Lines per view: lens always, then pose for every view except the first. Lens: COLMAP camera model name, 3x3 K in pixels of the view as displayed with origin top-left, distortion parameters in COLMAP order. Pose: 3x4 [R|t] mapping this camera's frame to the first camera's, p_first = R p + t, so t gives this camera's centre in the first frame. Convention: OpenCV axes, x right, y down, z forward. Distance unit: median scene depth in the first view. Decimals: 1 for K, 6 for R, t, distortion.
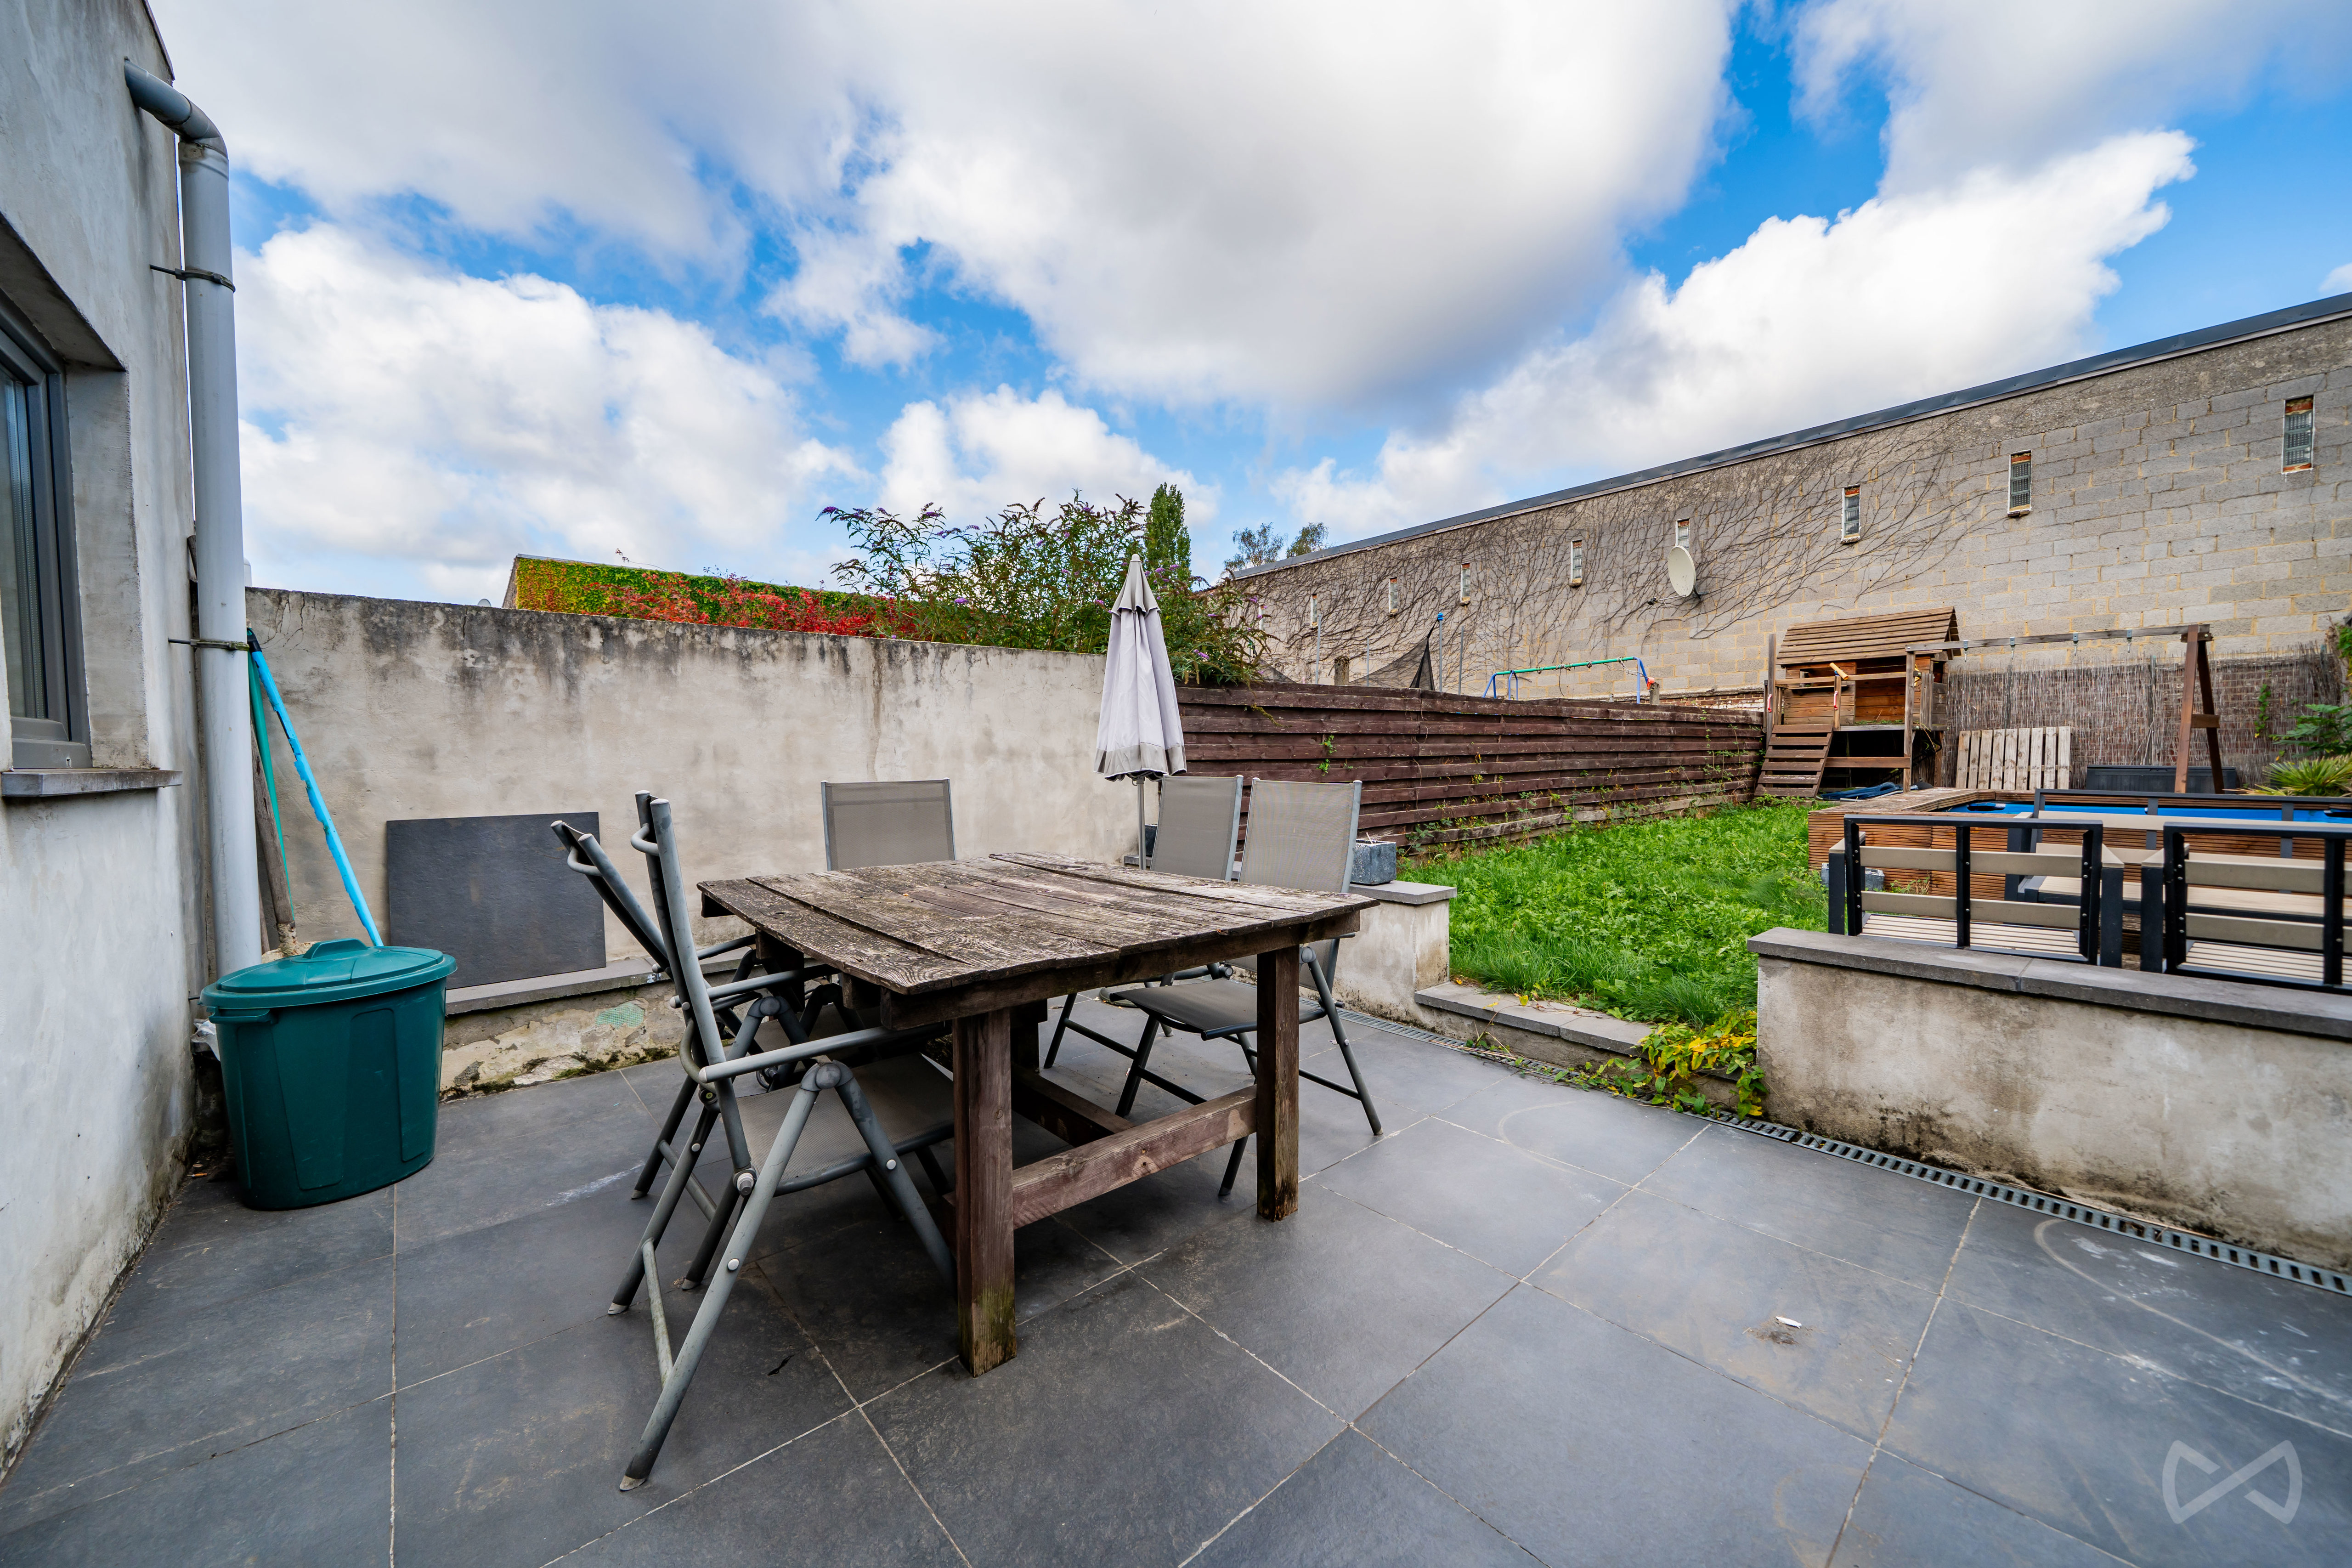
lens RADIAL K [[870.1, 0, 1175.0], [0, 870.1, 789.3], [0, 0, 1]] dist [0.007337, -0.000196]
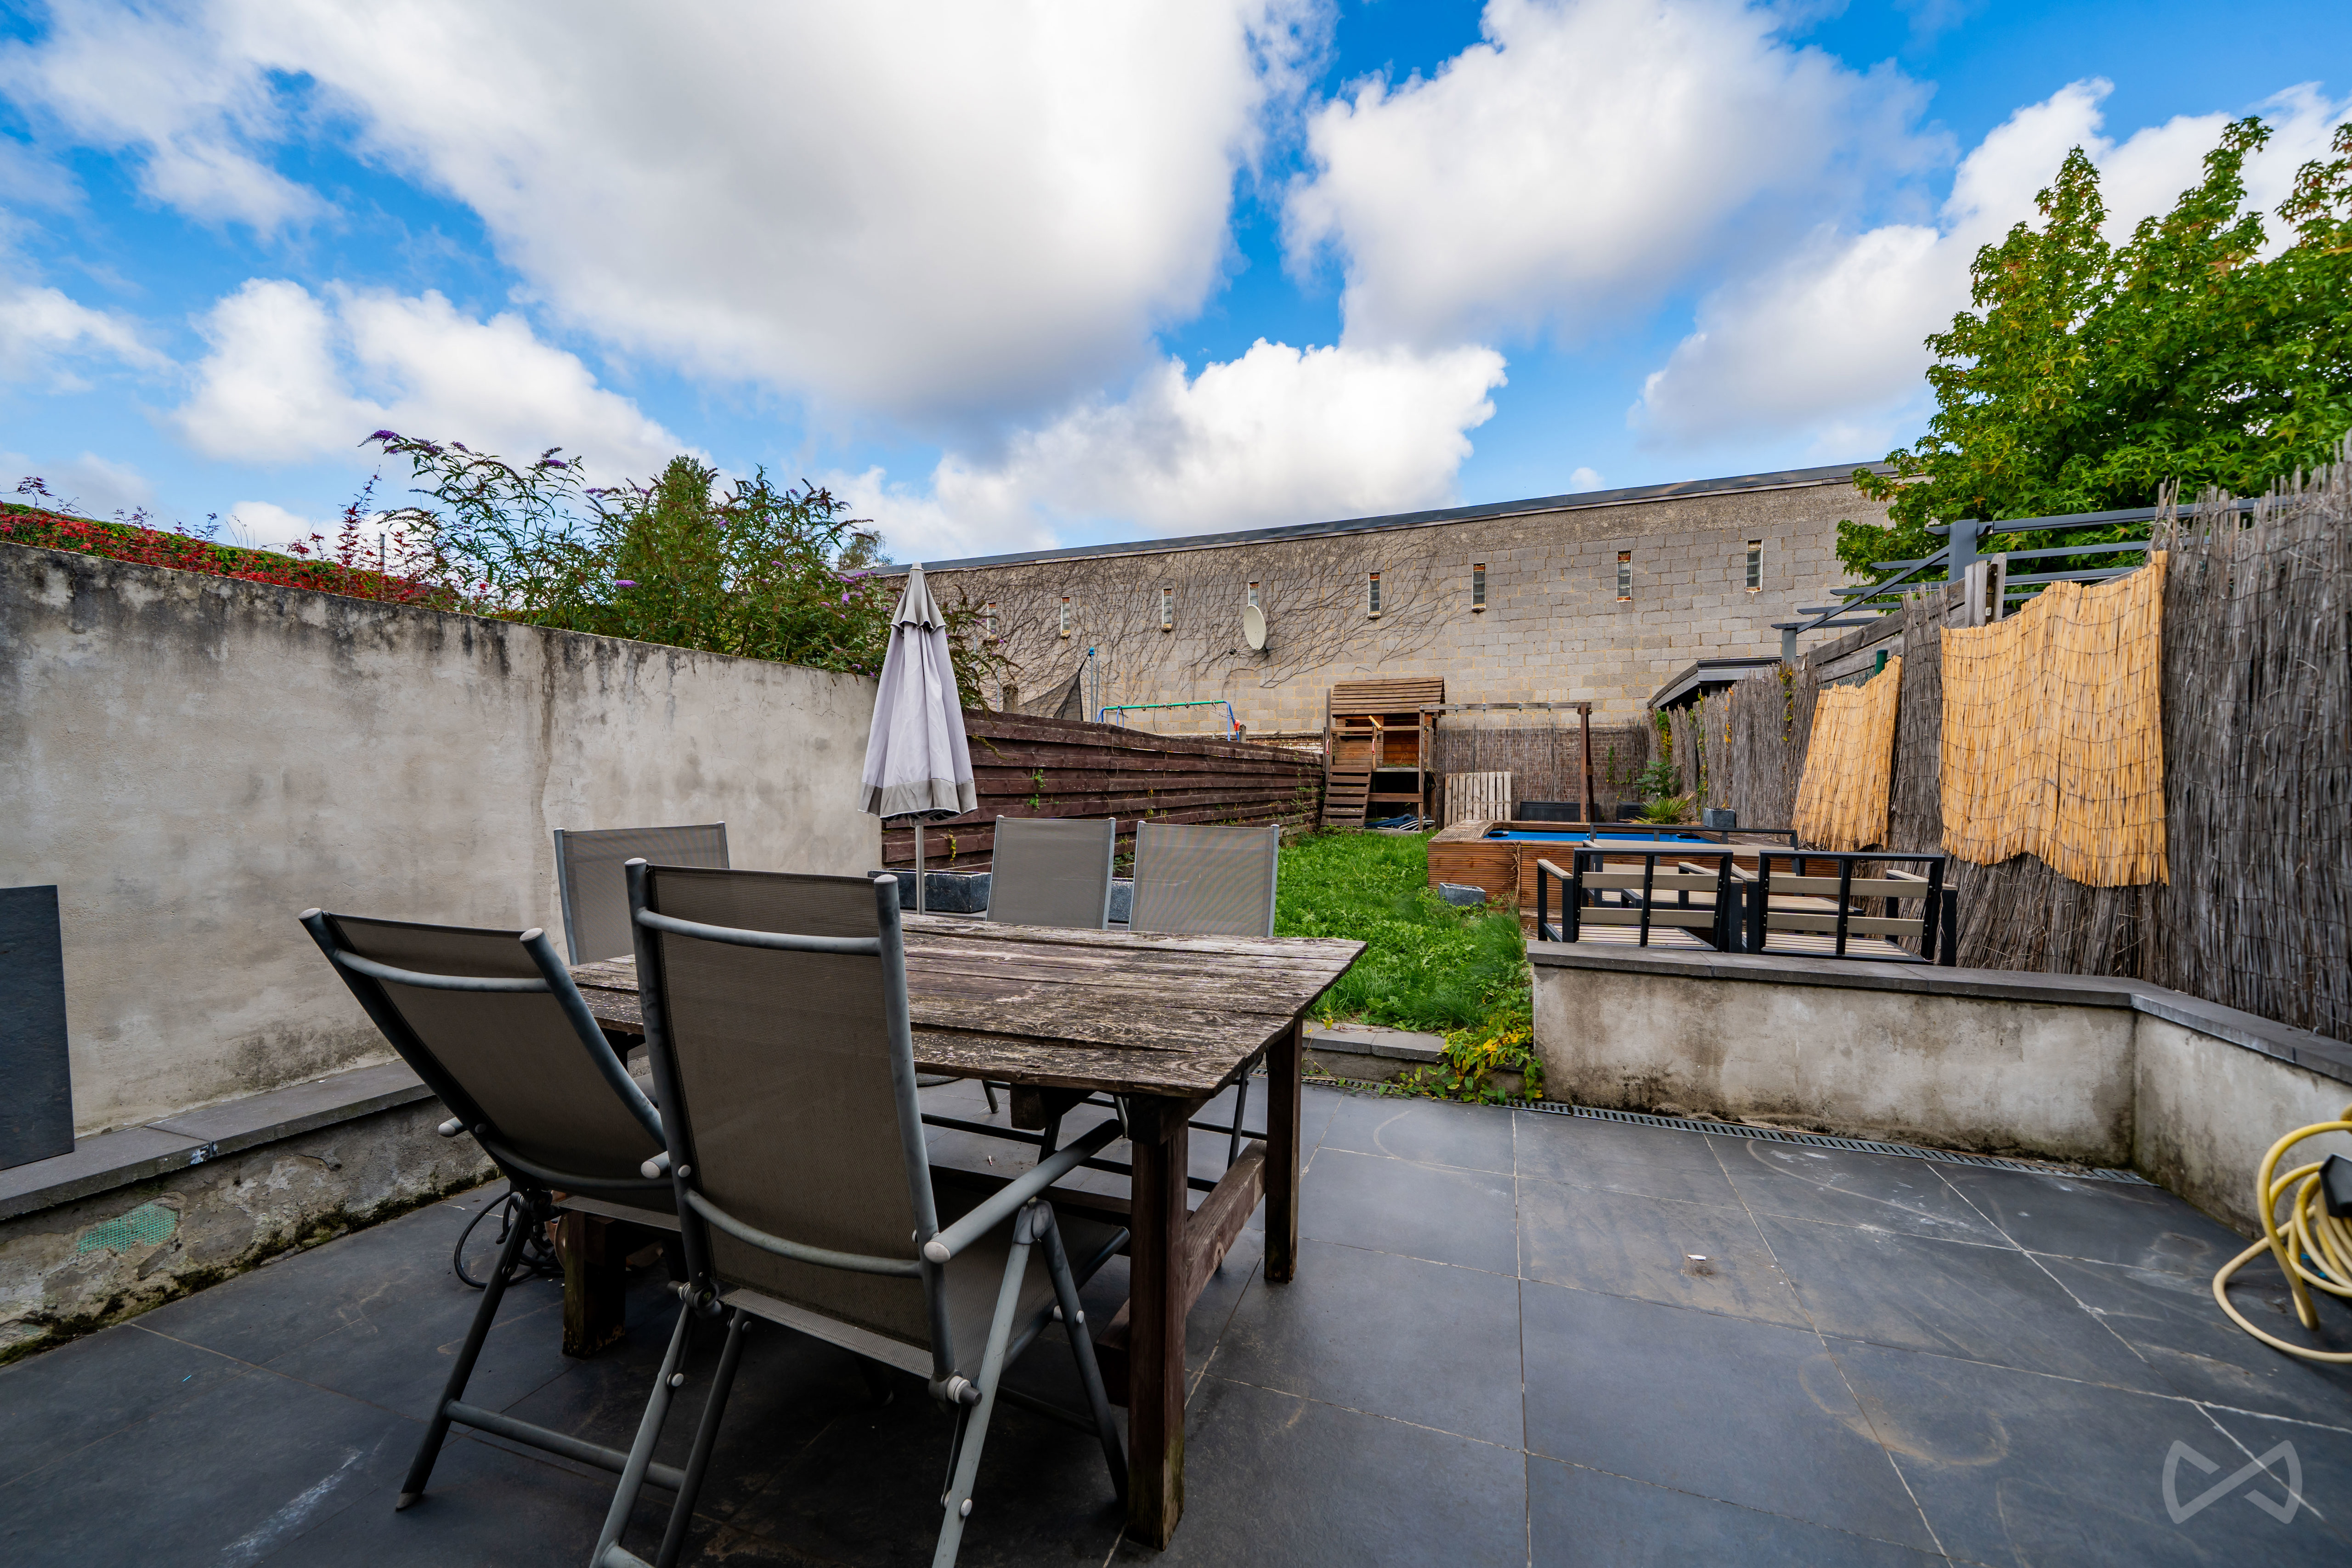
lens RADIAL K [[903.1, 0, 1172.1], [0, 903.1, 791.5], [0, 0, 1]] dist [0.018993, -0.001446]
pose [[0.879500, 0.008096, 0.475830, -0.131637], [0.006618, 0.999551, -0.029239, -0.005908], [-0.475853, 0.028865, 0.879051, 0.043241]]
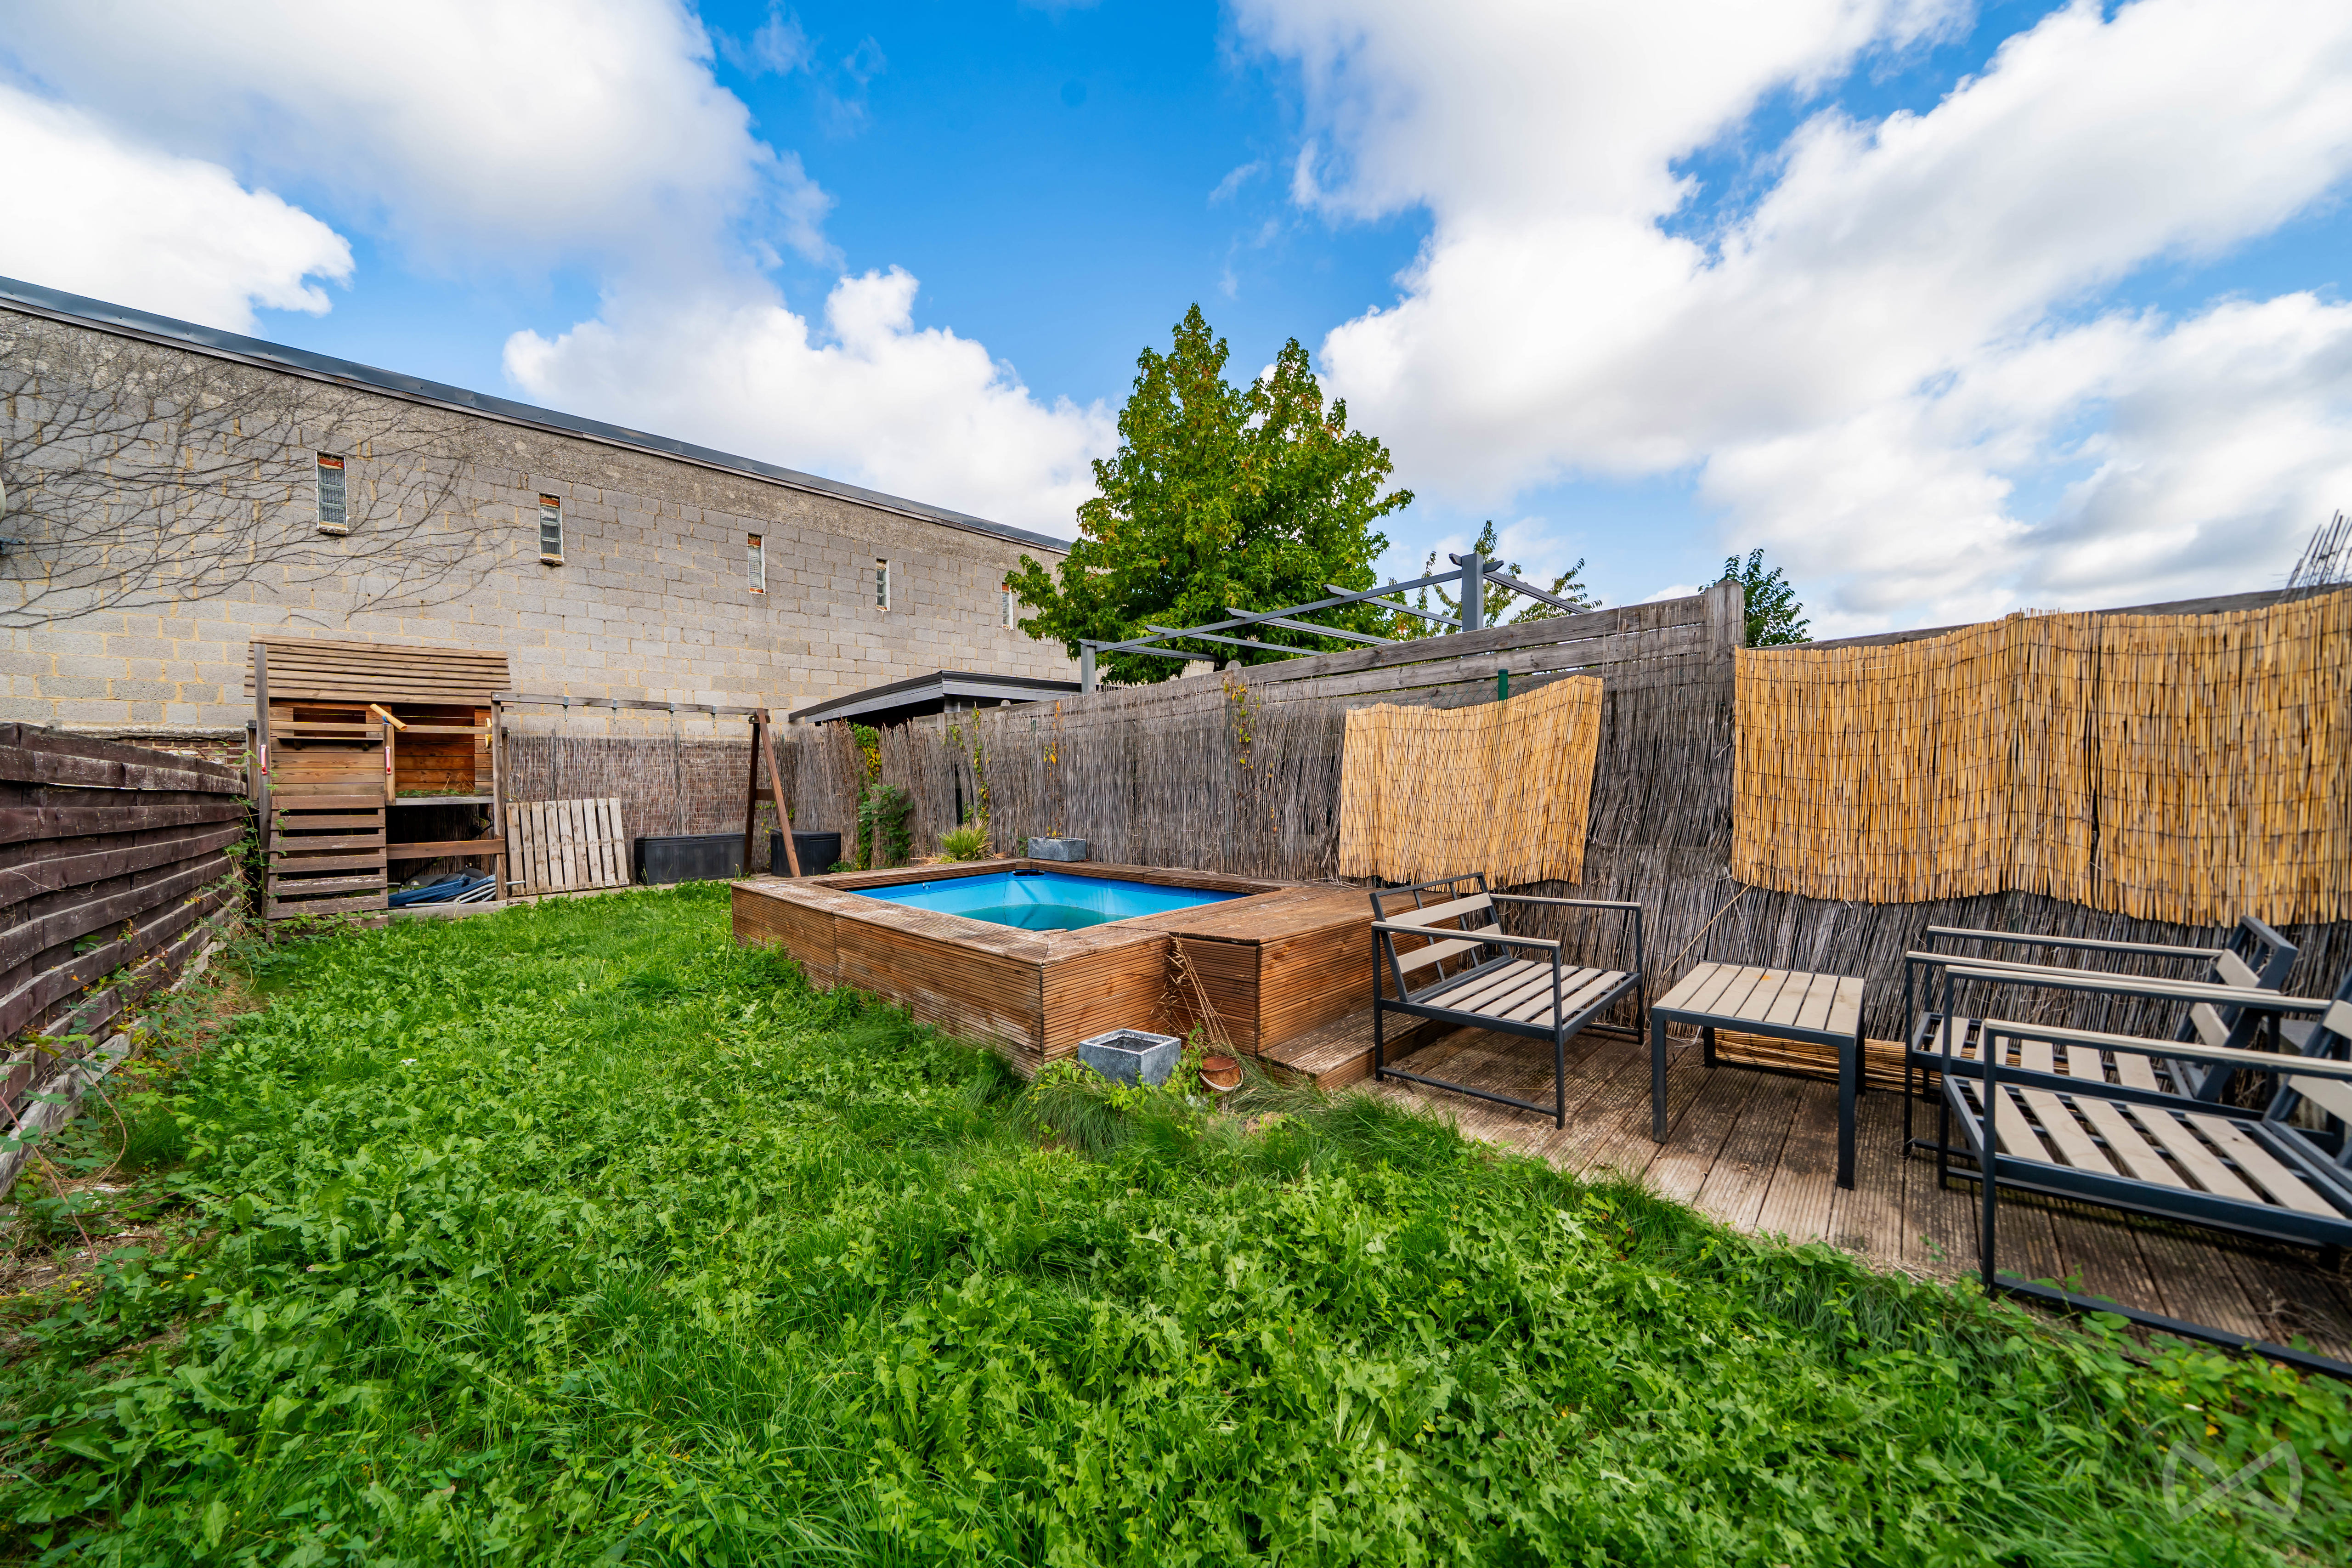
lens RADIAL K [[792.8, 0, 1190.0], [0, 792.8, 796.9], [0, 0, 1]] dist [-0.002854, -0.001719]
pose [[-0.102278, -0.003193, 0.994751, 0.128857], [0.064294, 0.997883, 0.009814, -0.058390], [-0.992676, 0.064960, -0.101857, 0.664609]]
